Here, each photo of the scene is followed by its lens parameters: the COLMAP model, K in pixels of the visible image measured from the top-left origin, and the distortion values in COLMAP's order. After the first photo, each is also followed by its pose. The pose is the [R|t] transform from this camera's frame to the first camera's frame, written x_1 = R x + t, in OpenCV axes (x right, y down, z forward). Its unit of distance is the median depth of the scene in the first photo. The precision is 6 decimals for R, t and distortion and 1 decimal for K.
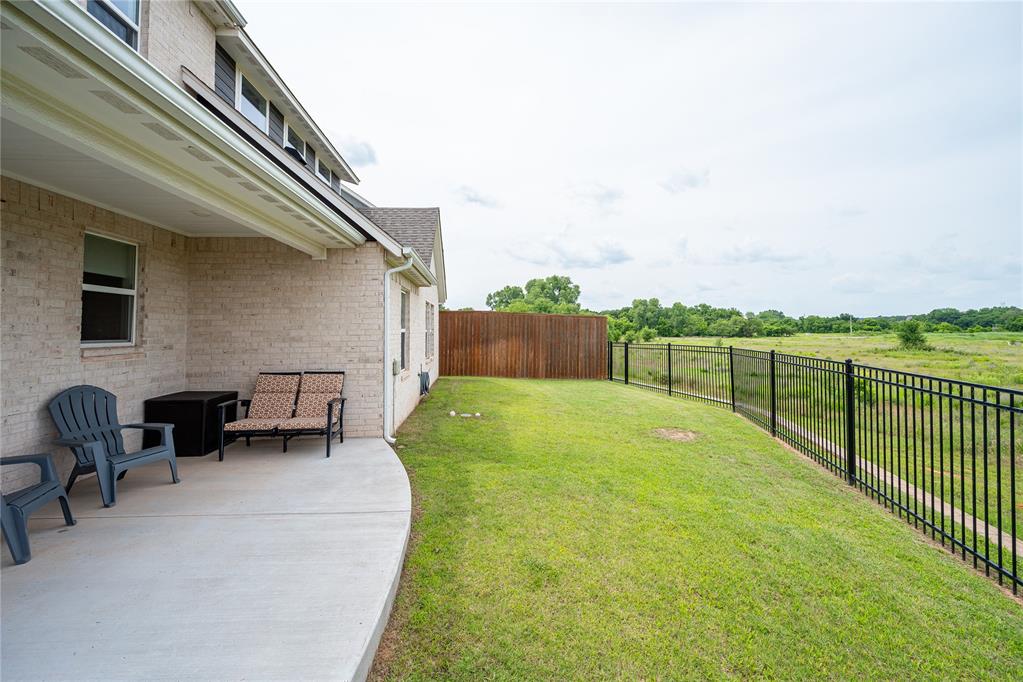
lens RADIAL K [[422.4, 0, 509.6], [0, 422.4, 322.2], [0, 0, 1]] dist [0.000764, 0.000047]
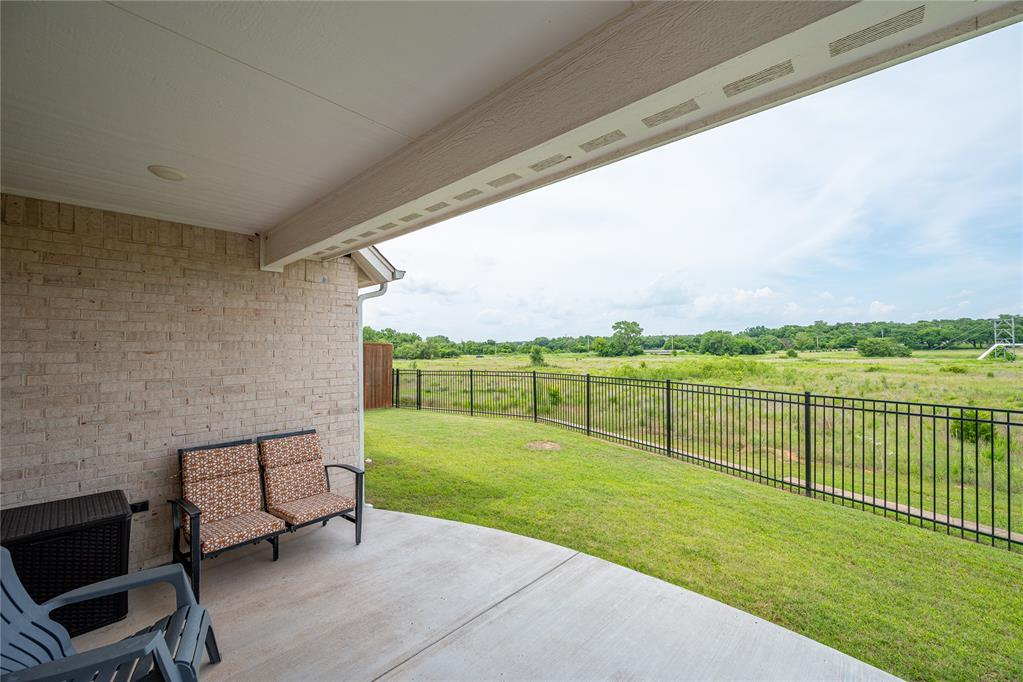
lens RADIAL K [[417.6, 0, 511.7], [0, 417.6, 352.0], [0, 0, 1]] dist [-0.000668, 0.000005]
pose [[0.720724, -0.004774, 0.693205, -0.637824], [-0.008107, 0.999850, 0.015315, -0.030529], [-0.693174, -0.016658, 0.720577, 0.240287]]
